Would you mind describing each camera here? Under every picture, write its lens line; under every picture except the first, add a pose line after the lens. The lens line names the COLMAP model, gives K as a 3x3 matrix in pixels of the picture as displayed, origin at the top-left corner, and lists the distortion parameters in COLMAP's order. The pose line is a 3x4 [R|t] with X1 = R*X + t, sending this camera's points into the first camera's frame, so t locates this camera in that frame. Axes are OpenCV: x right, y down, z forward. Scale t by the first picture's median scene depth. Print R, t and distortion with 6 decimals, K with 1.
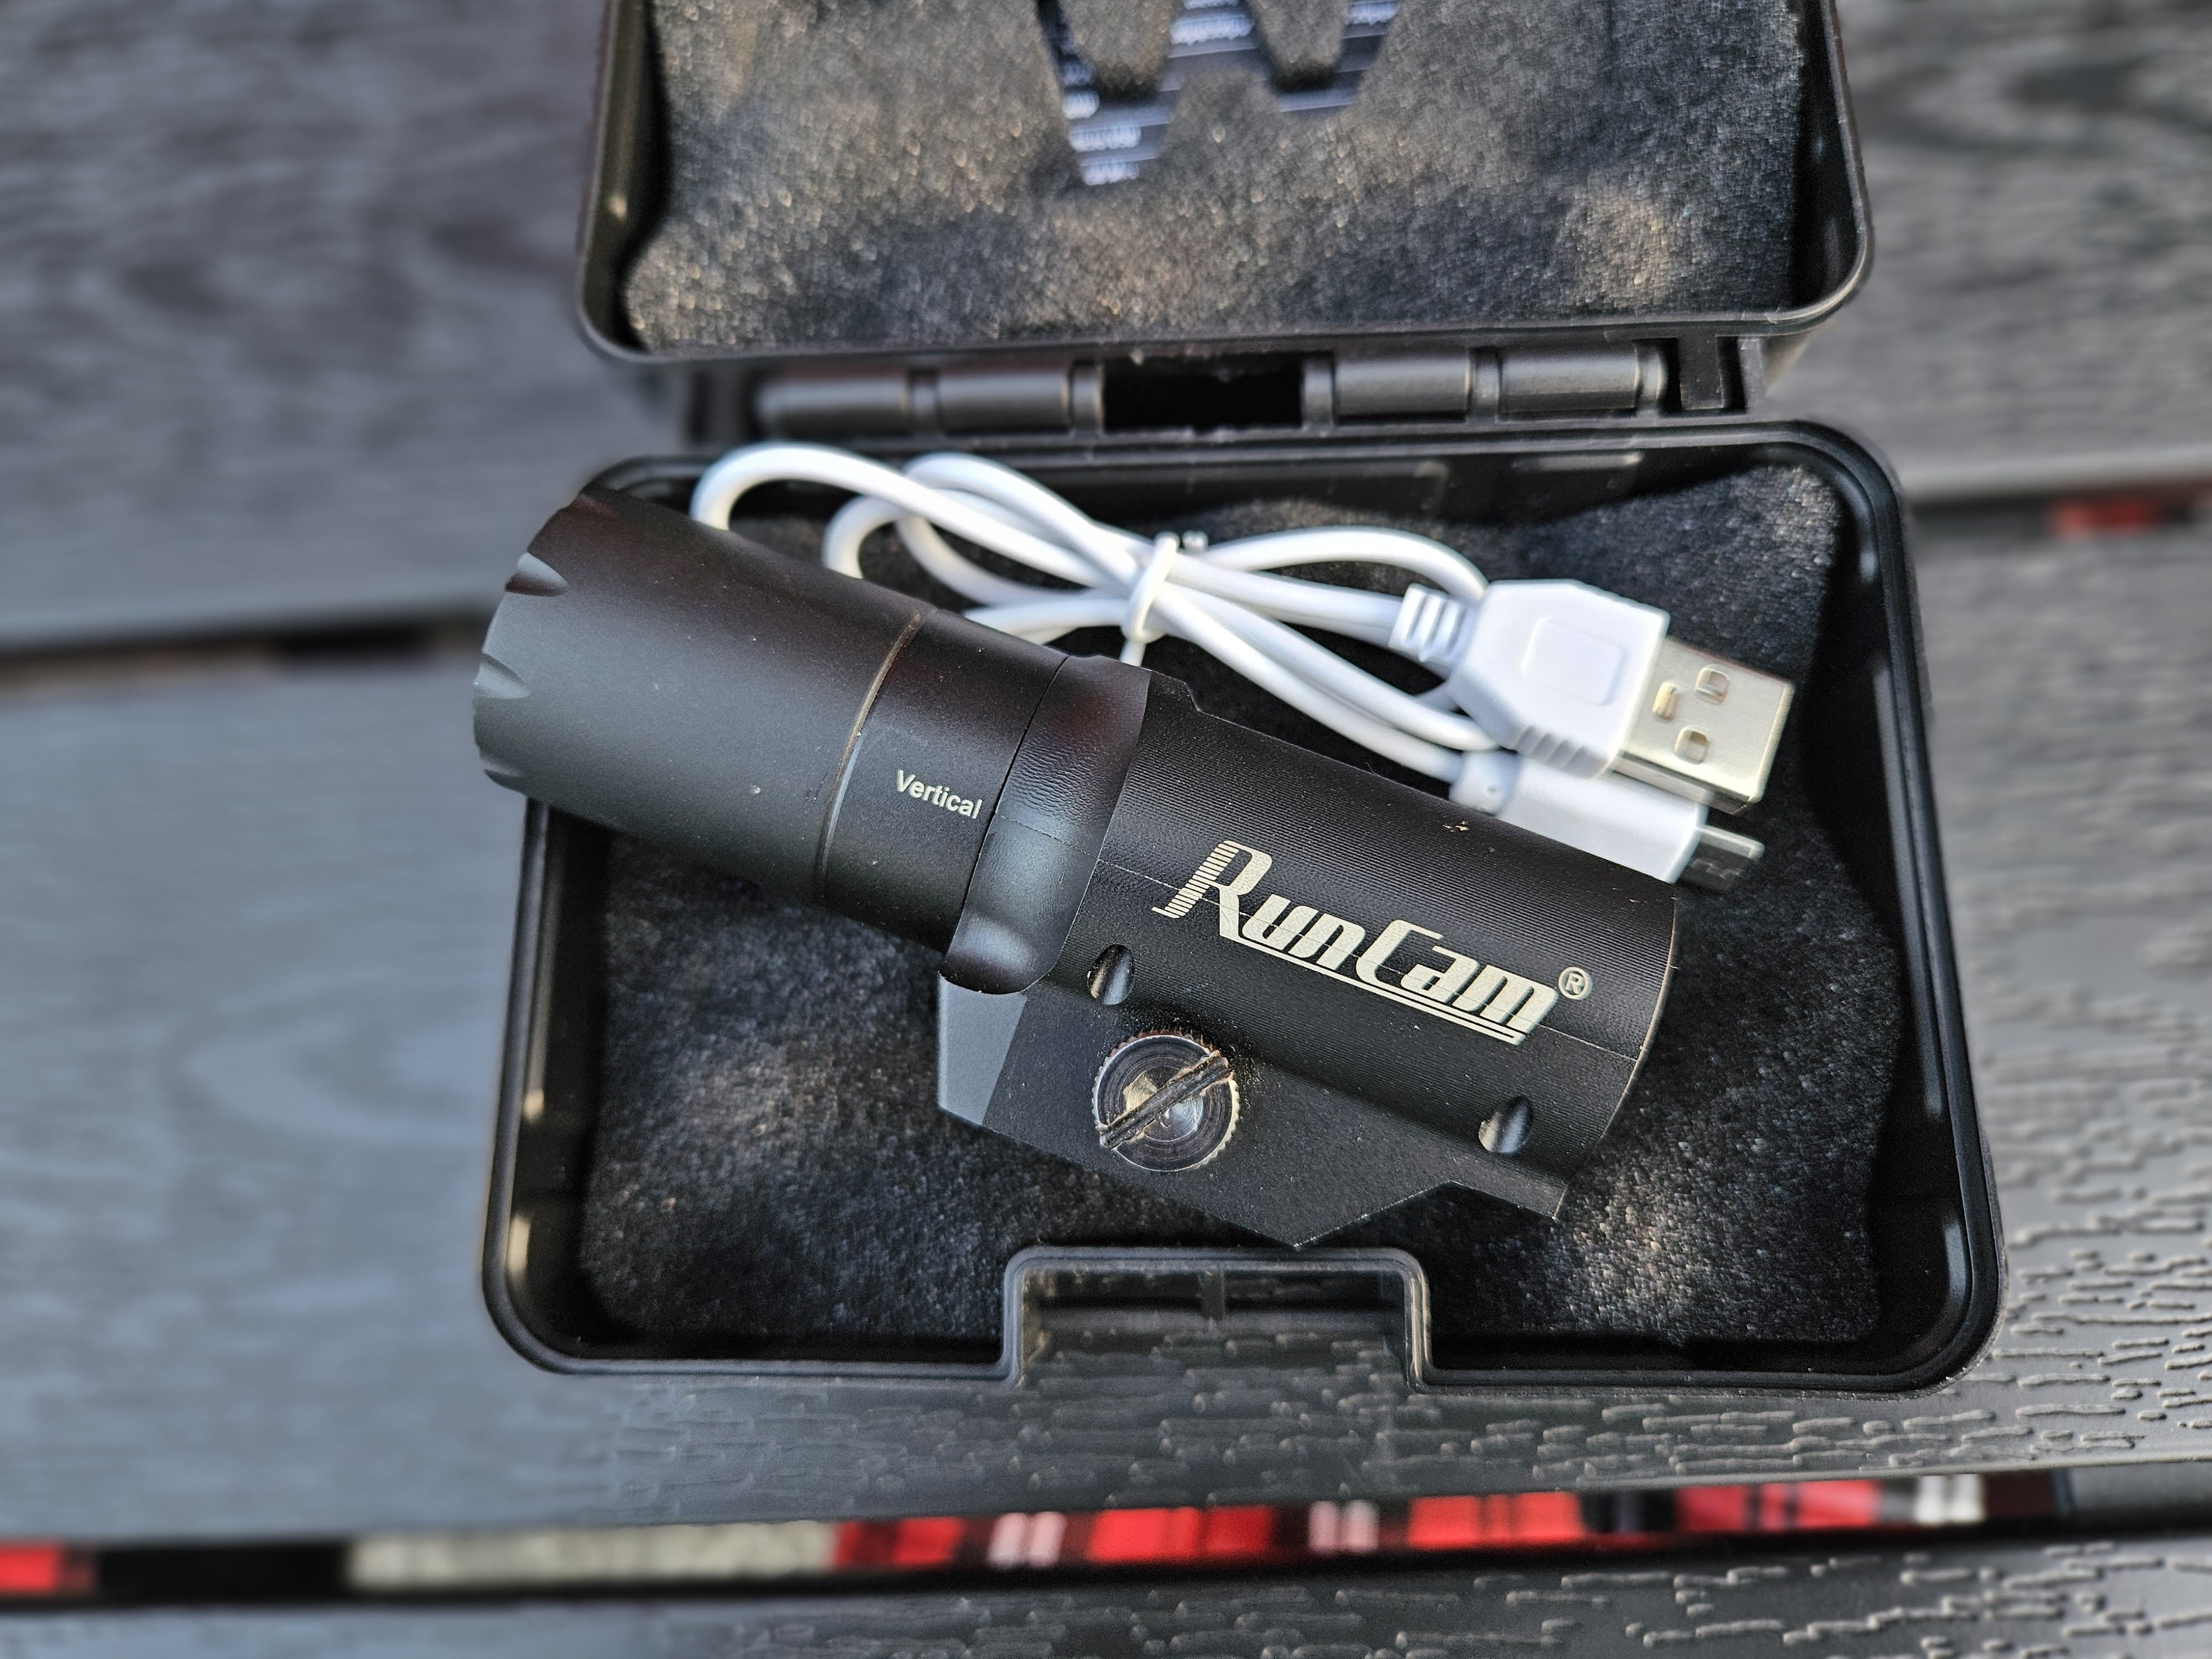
lens RADIAL K [[1460.8, 0, 1103.3], [0, 1460.8, 779.3], [0, 0, 1]] dist [-0.007216, -0.001058]
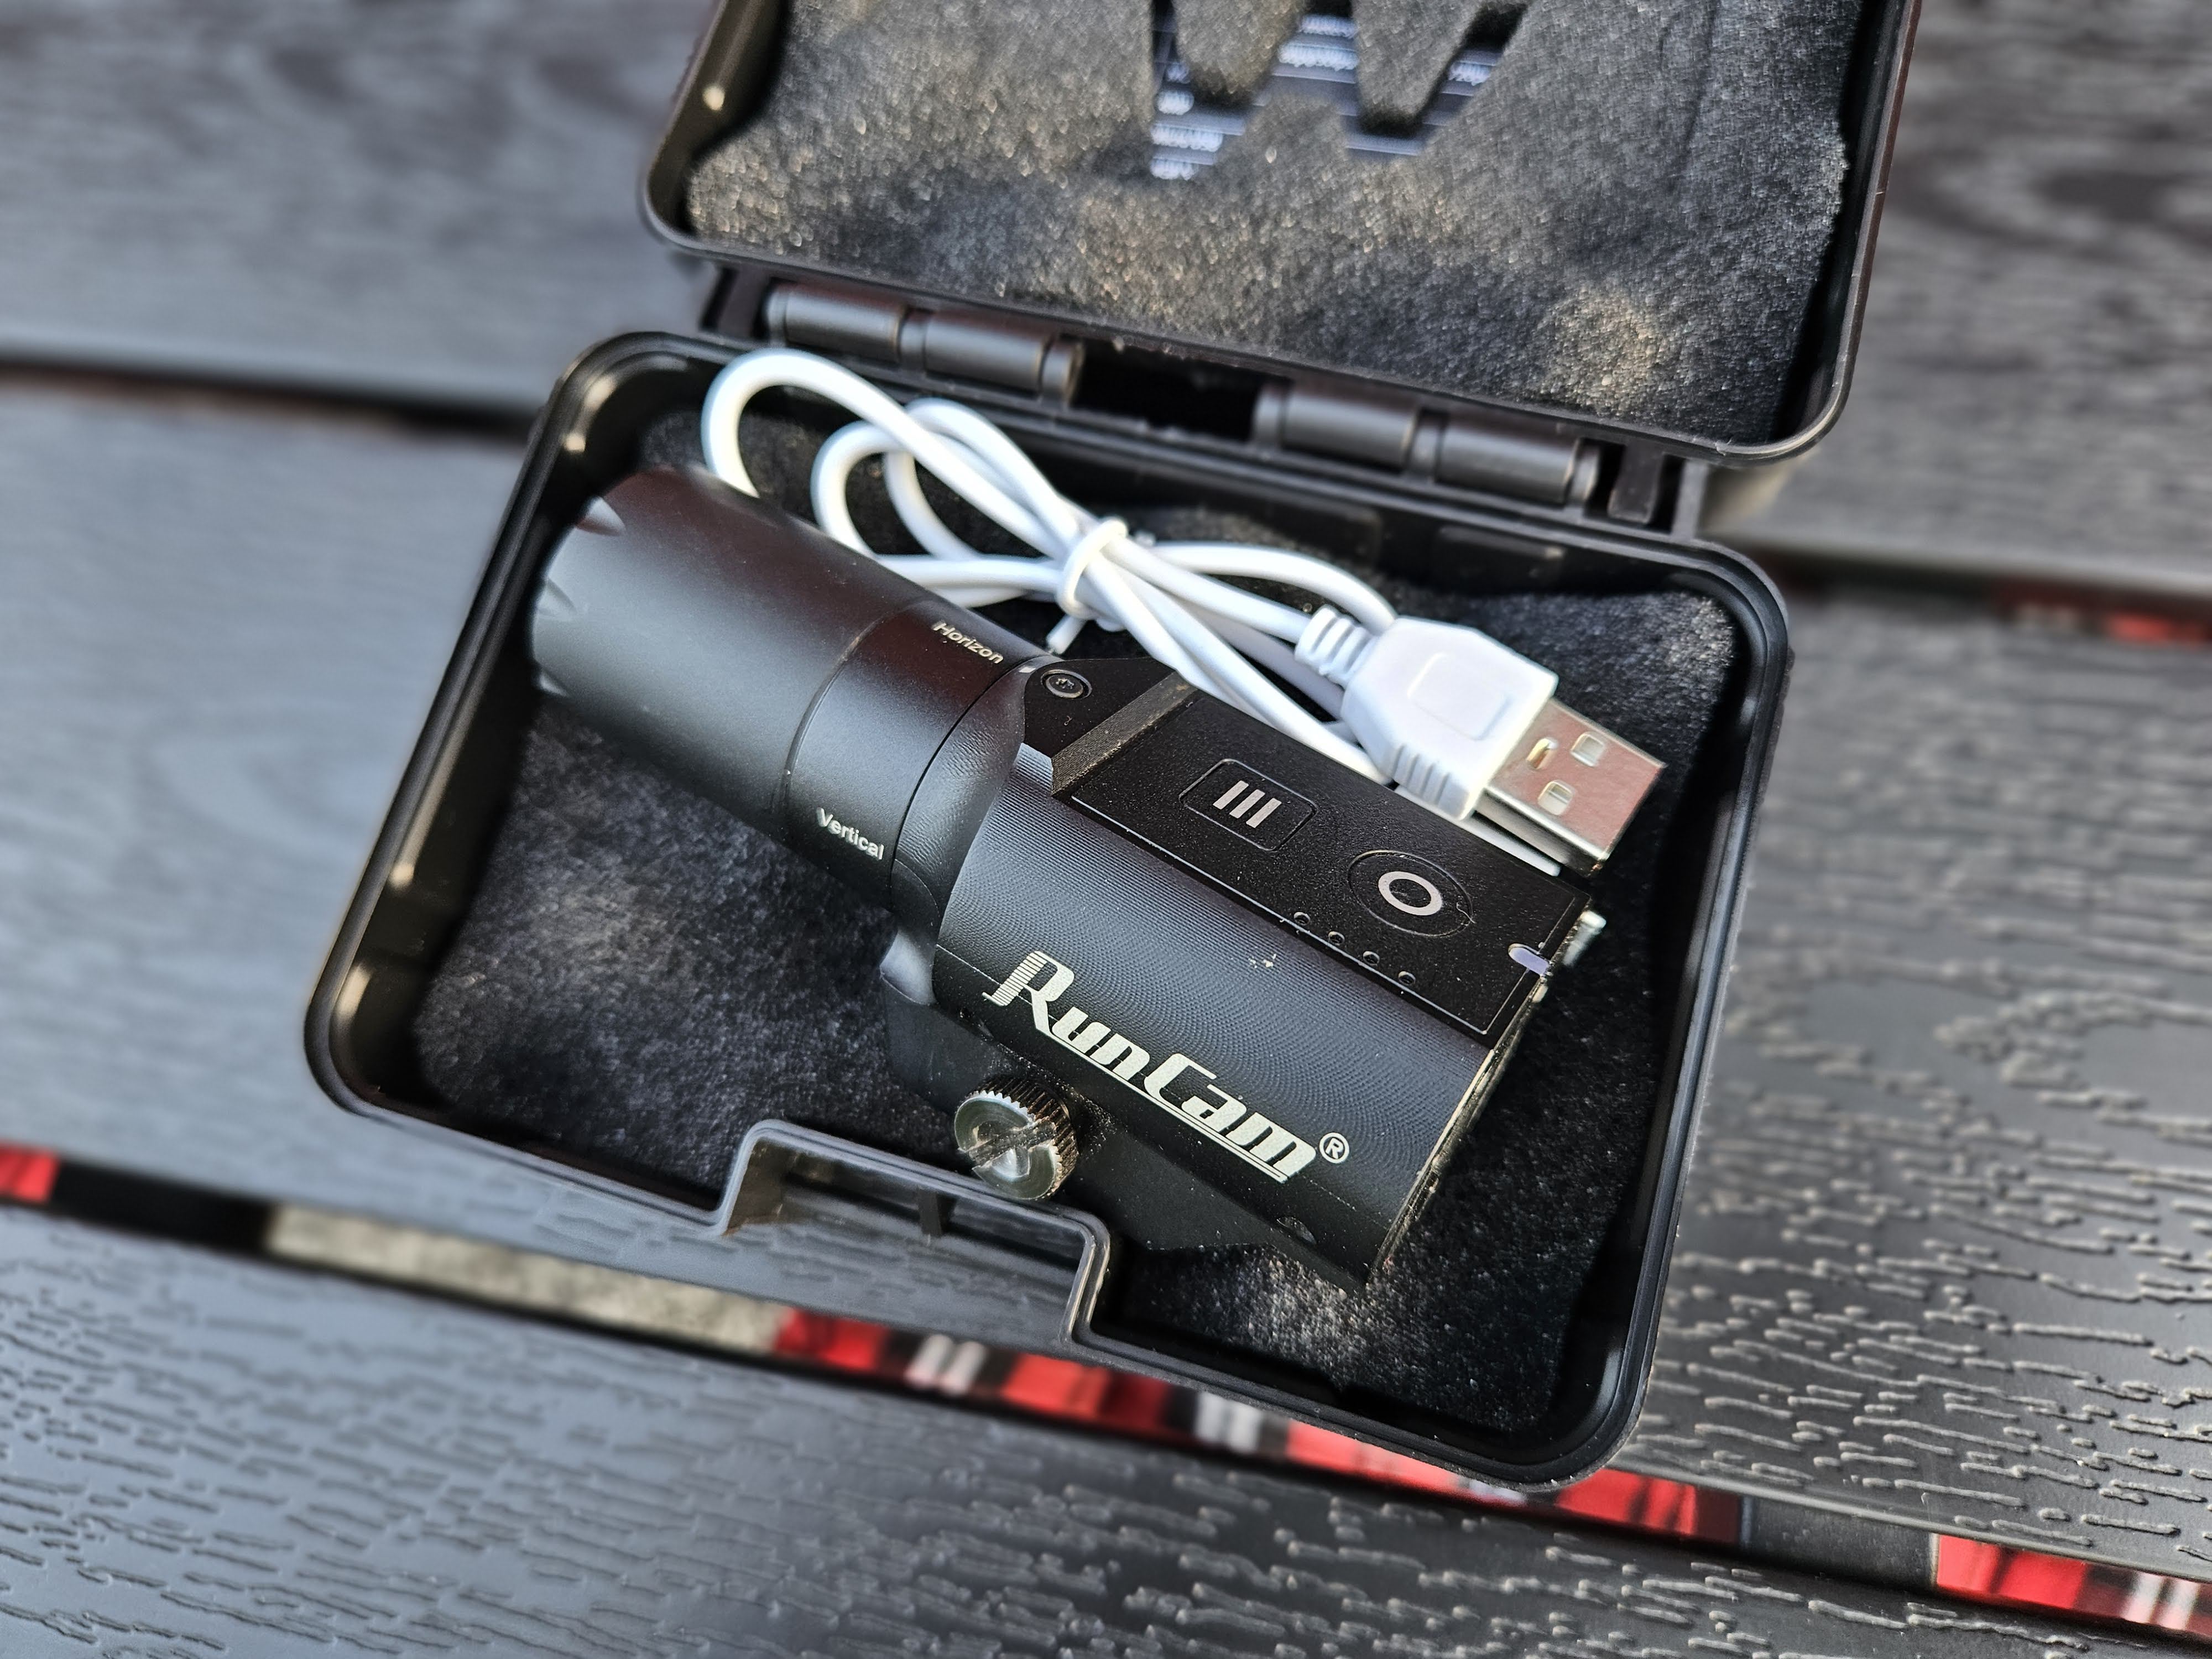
lens RADIAL K [[1460.8, 0, 1103.3], [0, 1460.8, 779.3], [0, 0, 1]] dist [-0.007216, -0.001058]
pose [[0.960081, 0.260528, -0.101833, 0.196624], [-0.259560, 0.965456, 0.022880, -0.008732], [0.104276, 0.004465, 0.994538, -0.040124]]
